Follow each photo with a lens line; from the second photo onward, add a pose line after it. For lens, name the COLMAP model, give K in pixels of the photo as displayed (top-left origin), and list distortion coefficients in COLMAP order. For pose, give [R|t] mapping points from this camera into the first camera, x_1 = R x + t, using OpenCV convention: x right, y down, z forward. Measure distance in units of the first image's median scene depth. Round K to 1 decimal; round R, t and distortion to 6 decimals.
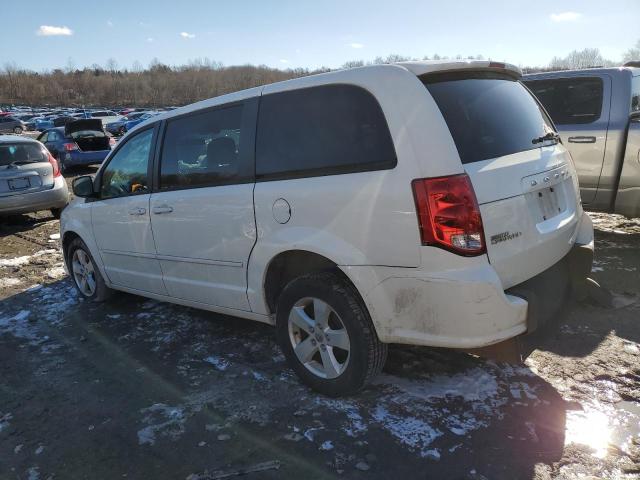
lens RADIAL K [[499.0, 0, 318.8], [0, 499.0, 243.2], [0, 0, 1]] dist [-0.012299, 0.026298]
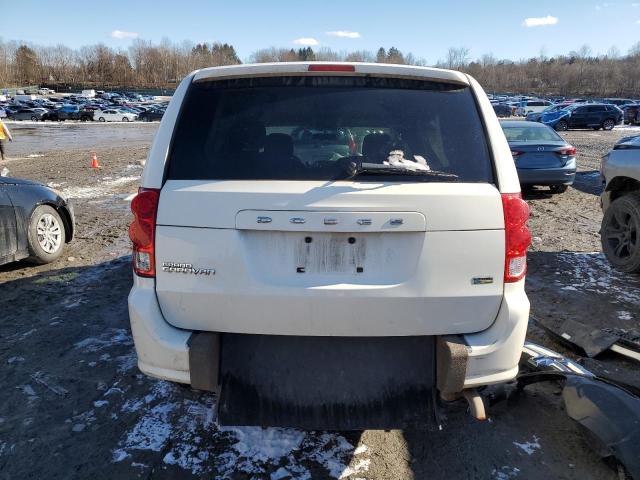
lens RADIAL K [[499.0, 0, 319.8], [0, 499.0, 233.8], [0, 0, 1]] dist [-0.012299, 0.026298]
pose [[0.656947, 0.219930, -0.721146, 0.939993], [-0.216883, 0.971204, 0.098615, -0.173606], [0.722068, 0.091620, 0.685728, 0.455576]]
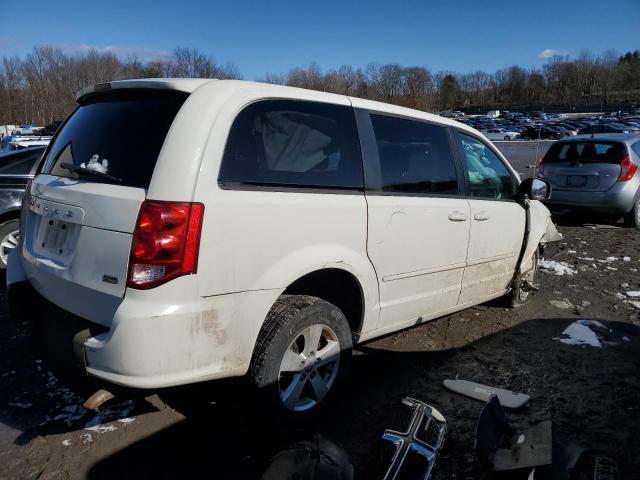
lens RADIAL K [[499.0, 0, 319.5], [0, 499.0, 237.7], [0, 0, 1]] dist [-0.012299, 0.026298]
pose [[-0.057612, 0.241041, -0.968803, 1.282280], [-0.224843, 0.942351, 0.247831, -0.403382], [0.972690, 0.232106, -0.000094, 1.418700]]
